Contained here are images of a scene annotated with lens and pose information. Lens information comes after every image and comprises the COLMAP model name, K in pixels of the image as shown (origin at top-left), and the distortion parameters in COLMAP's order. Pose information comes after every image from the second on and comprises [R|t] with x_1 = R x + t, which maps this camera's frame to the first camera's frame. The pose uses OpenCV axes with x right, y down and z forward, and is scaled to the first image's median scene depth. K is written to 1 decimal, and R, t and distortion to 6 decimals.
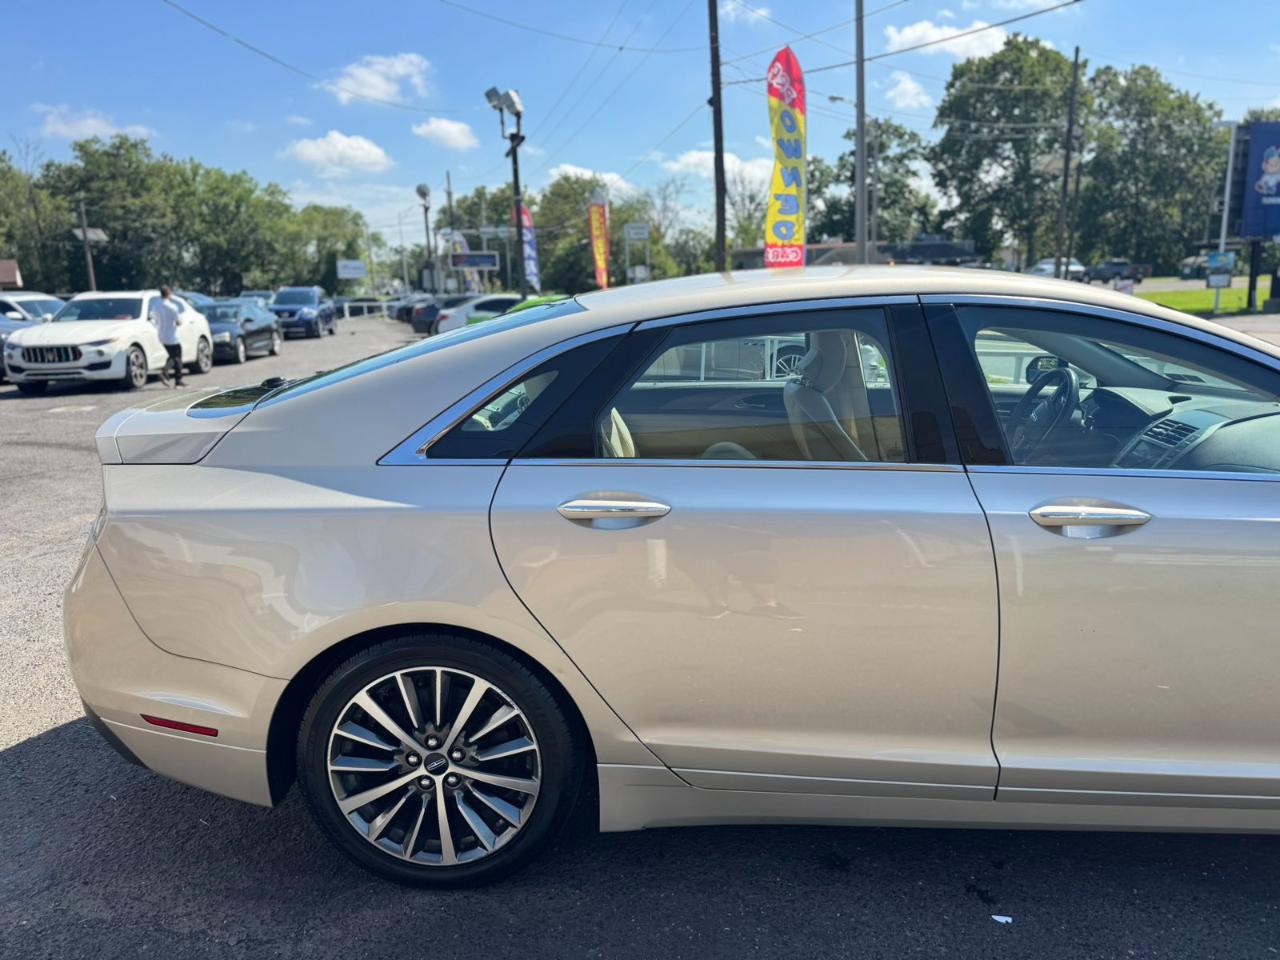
lens RADIAL K [[897.7, 0, 643.5], [0, 897.7, 480.3], [0, 0, 1]] dist [0.046276, -0.062583]
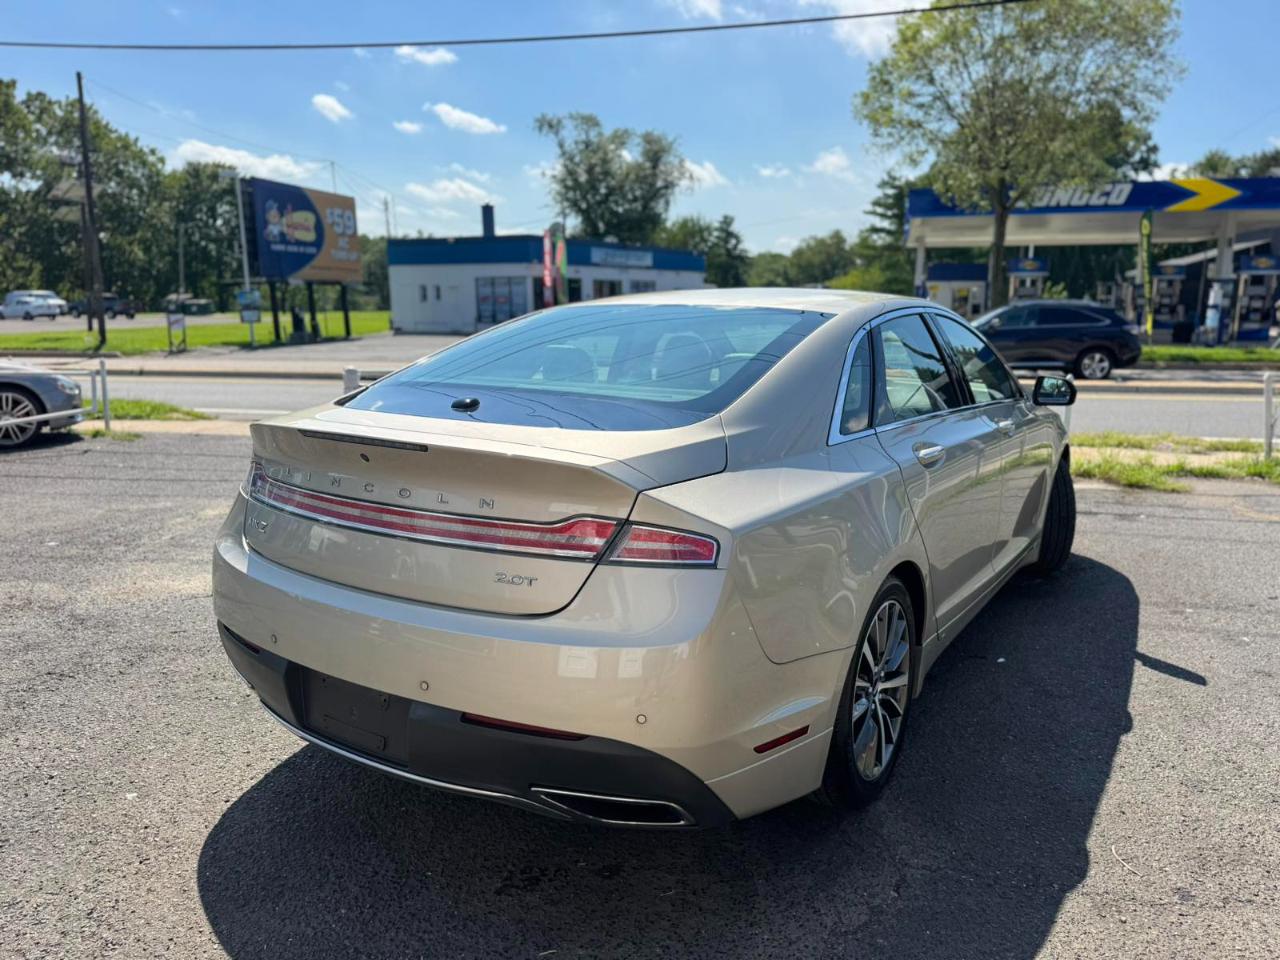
lens RADIAL K [[897.7, 0, 630.8], [0, 897.7, 492.0], [0, 0, 1]] dist [0.046276, -0.062583]
pose [[0.516754, -0.148415, 0.843172, -0.040296], [0.170286, 0.982999, 0.068665, -0.002285], [-0.839028, 0.108098, 0.533242, 0.017754]]
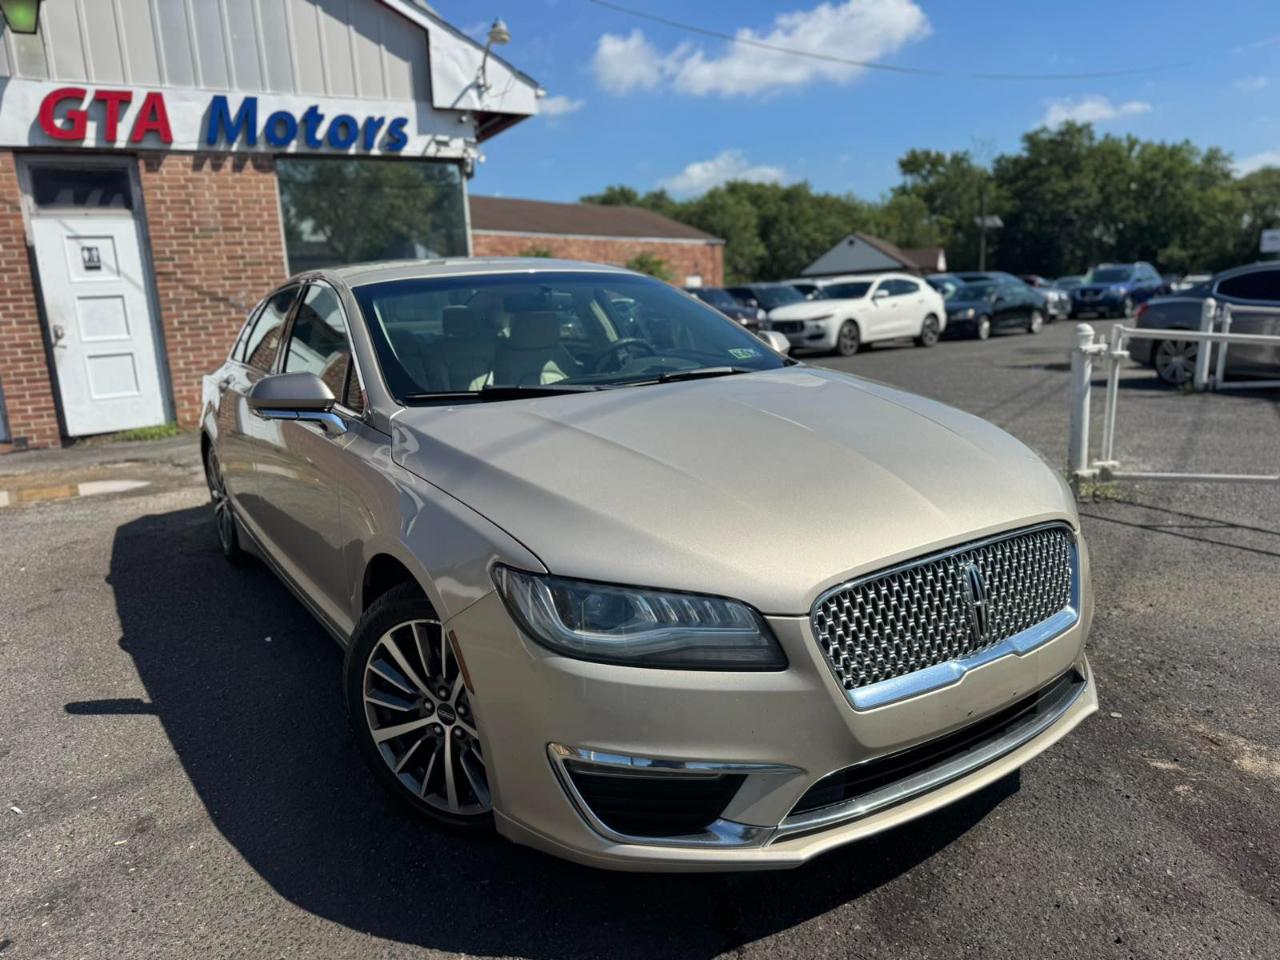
lens RADIAL K [[897.7, 0, 640.5], [0, 897.7, 492.5], [0, 0, 1]] dist [0.046276, -0.062583]
pose [[0.583053, 0.166962, -0.795093, 0.061794], [-0.139492, 0.984695, 0.104486, -0.002160], [0.800370, 0.049988, 0.597419, 0.014550]]
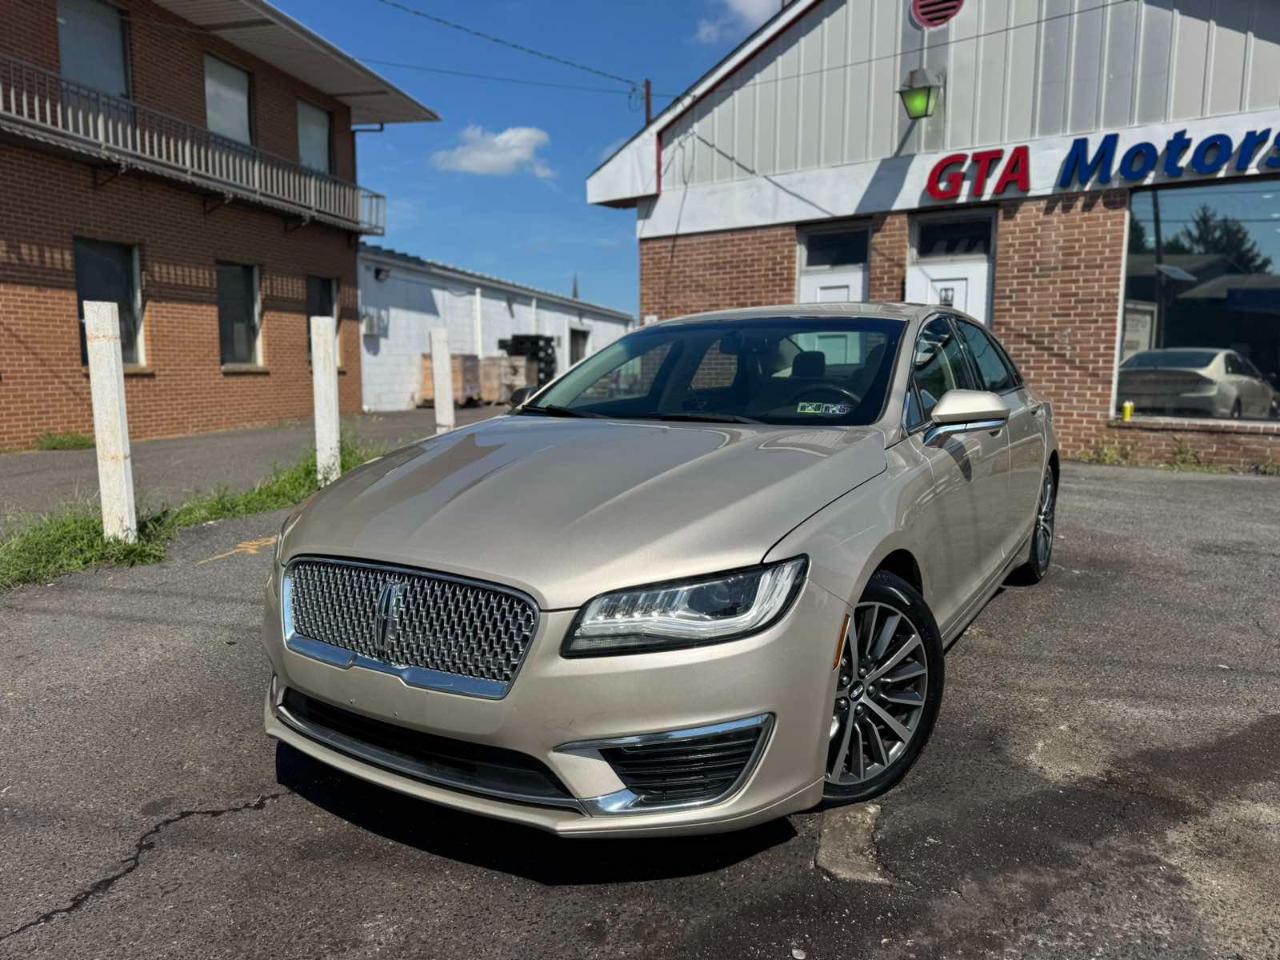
lens RADIAL K [[897.7, 0, 638.3], [0, 897.7, 490.0], [0, 0, 1]] dist [0.046276, -0.062583]
pose [[-0.491941, 0.149062, -0.857773, 0.067246], [-0.174597, 0.948329, 0.264931, -0.010675], [0.852942, 0.280095, -0.440496, 0.056216]]
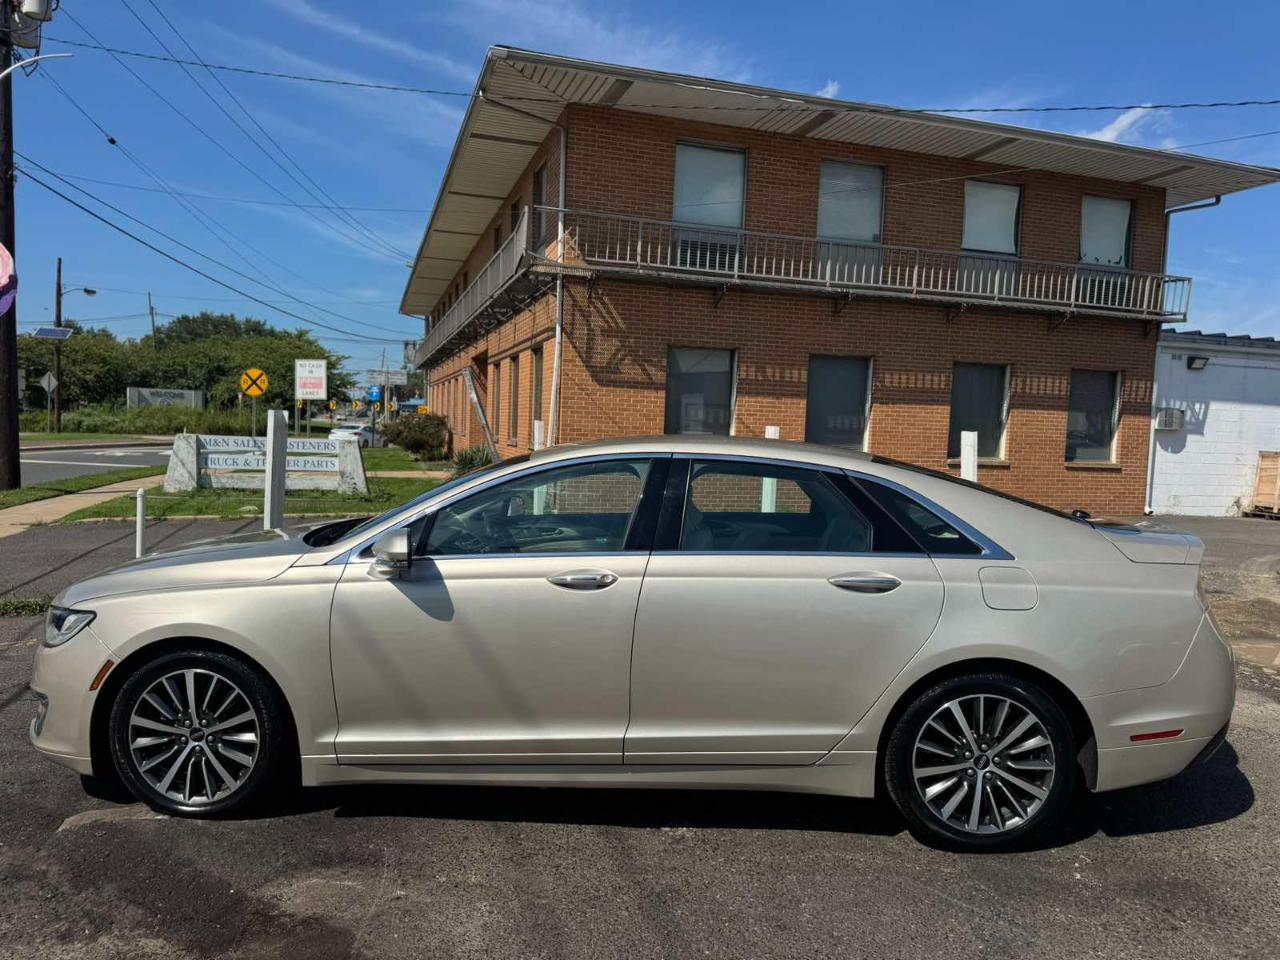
lens RADIAL K [[897.7, 0, 646.4], [0, 897.7, 487.4], [0, 0, 1]] dist [0.046276, -0.062583]
pose [[-0.999984, -0.002531, -0.005123, 0.011121], [-0.003858, 0.960417, 0.278539, -0.021265], [0.004215, 0.278555, -0.960411, 0.092055]]
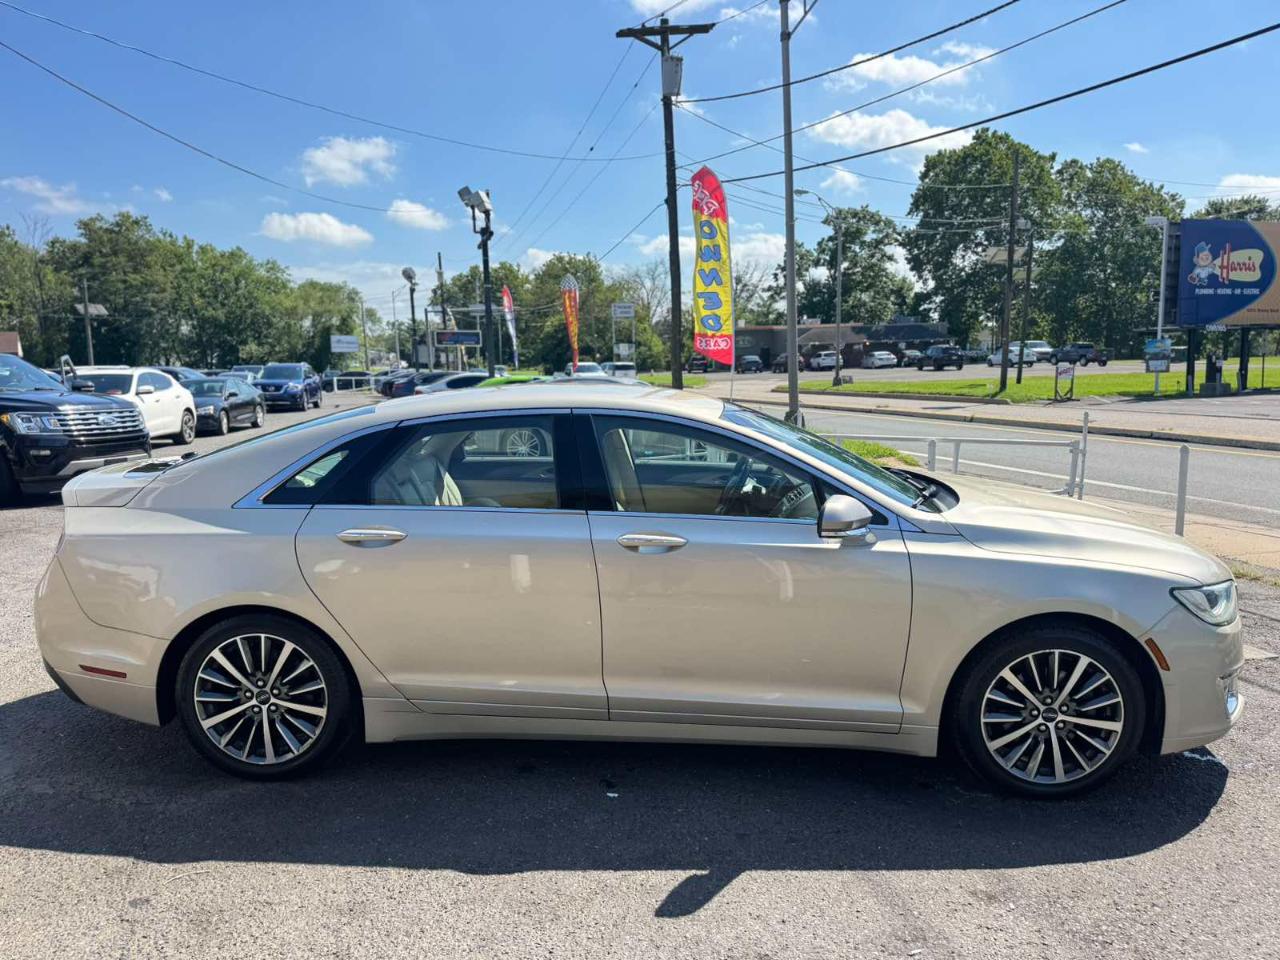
lens RADIAL K [[897.7, 0, 639.2], [0, 897.7, 485.2], [0, 0, 1]] dist [0.046276, -0.062583]
pose [[0.999951, 0.009147, 0.003765, 0.012506], [-0.008838, 0.997131, -0.075172, 0.001651], [-0.004442, 0.075135, 0.997164, -0.018262]]
